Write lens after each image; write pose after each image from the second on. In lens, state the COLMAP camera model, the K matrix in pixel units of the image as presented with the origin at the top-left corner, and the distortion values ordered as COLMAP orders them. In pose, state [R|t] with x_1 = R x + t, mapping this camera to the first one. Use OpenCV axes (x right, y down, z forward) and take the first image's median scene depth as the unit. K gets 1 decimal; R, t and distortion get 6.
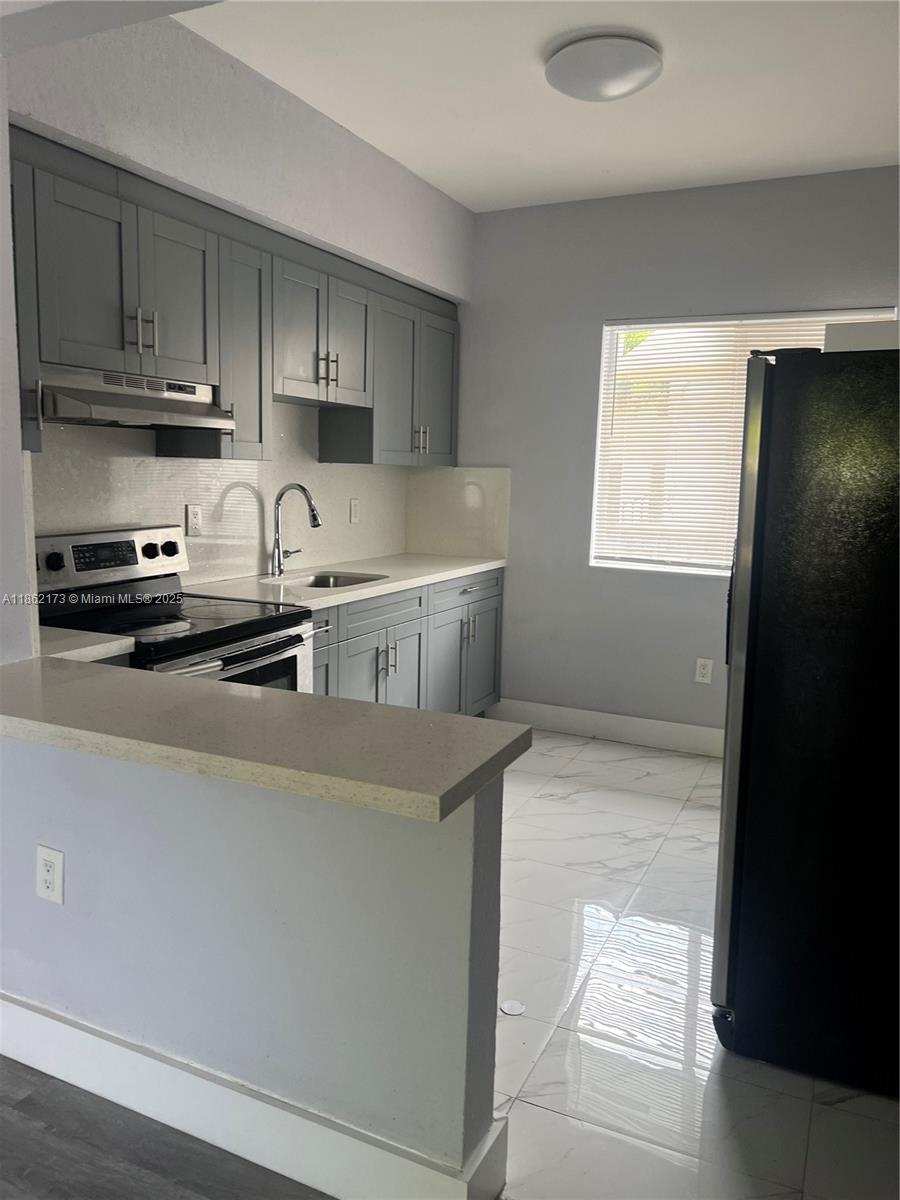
lens RADIAL K [[908.2, 0, 453.4], [0, 908.2, 595.5], [0, 0, 1]] dist [0.037023, -0.053212]
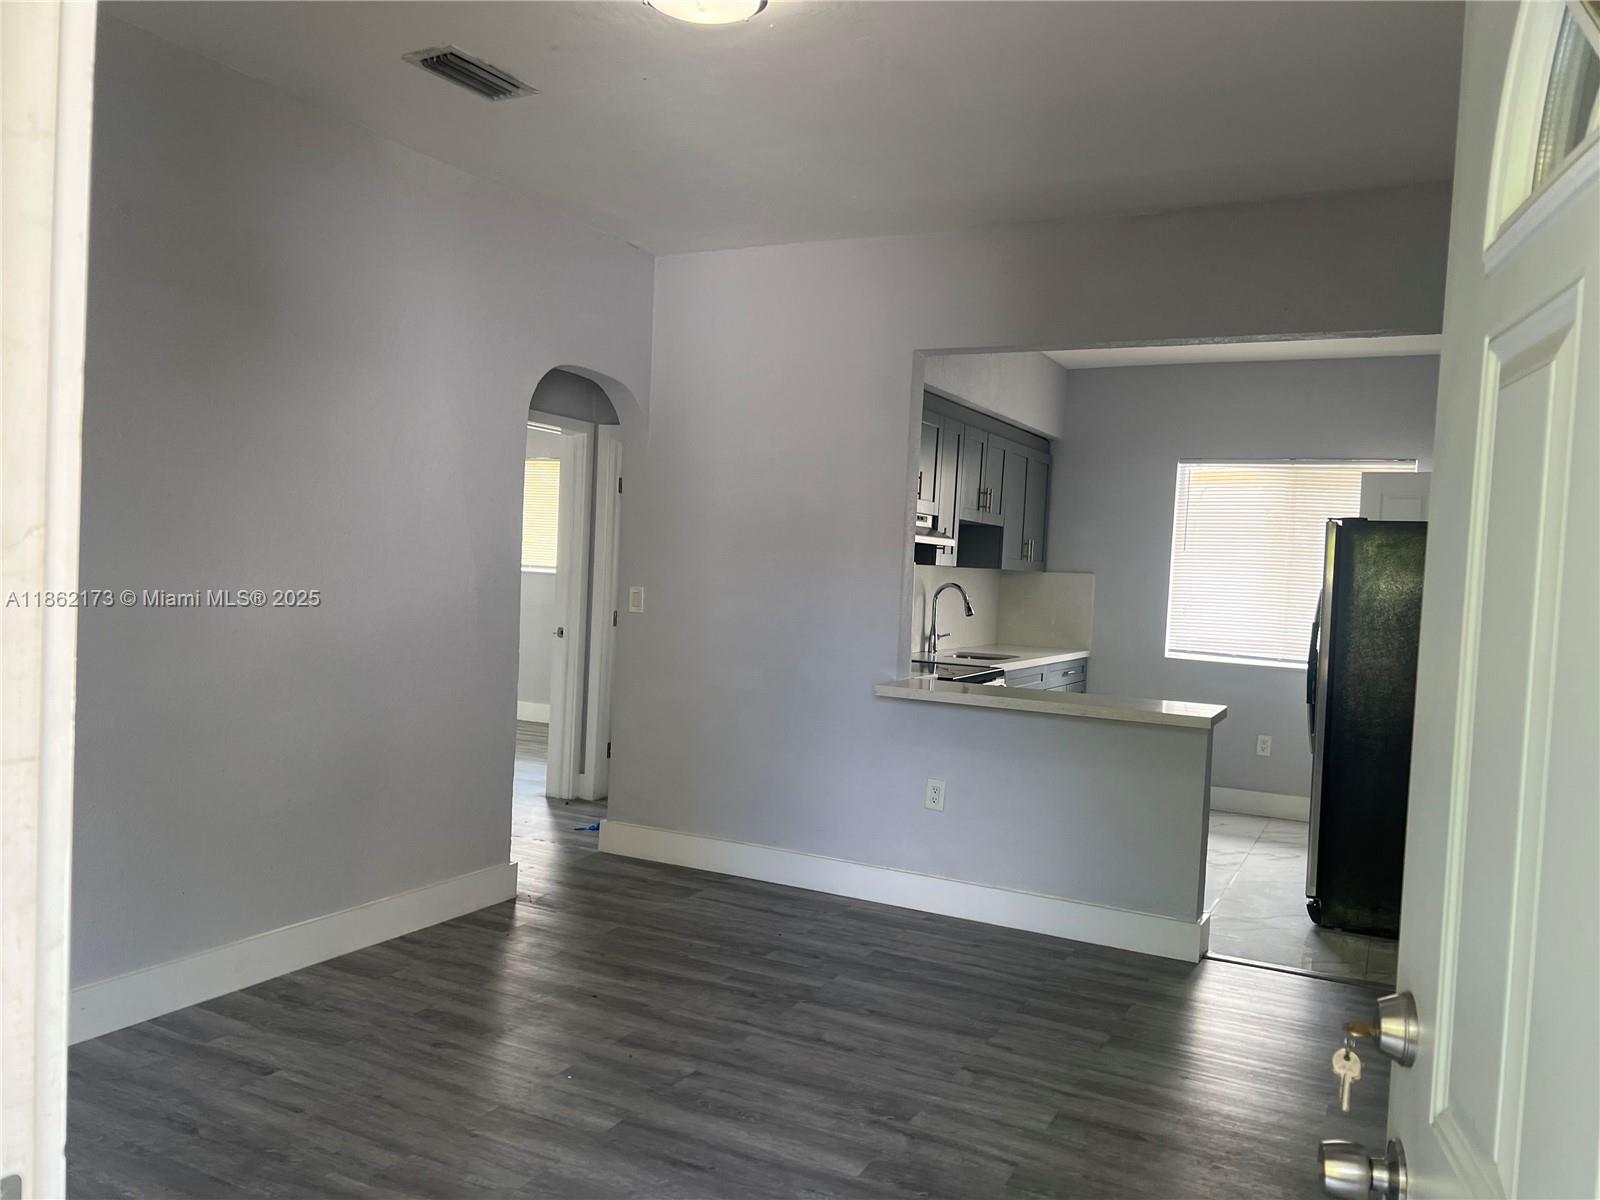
lens RADIAL K [[1211.0, 0, 796.0], [0, 1211.0, 607.4], [0, 0, 1]] dist [0.037023, -0.053212]
pose [[0.998817, 0.026467, -0.040796, -0.322713], [-0.030632, 0.993989, -0.105107, 0.101398], [0.037769, 0.106232, 0.993624, -0.734379]]
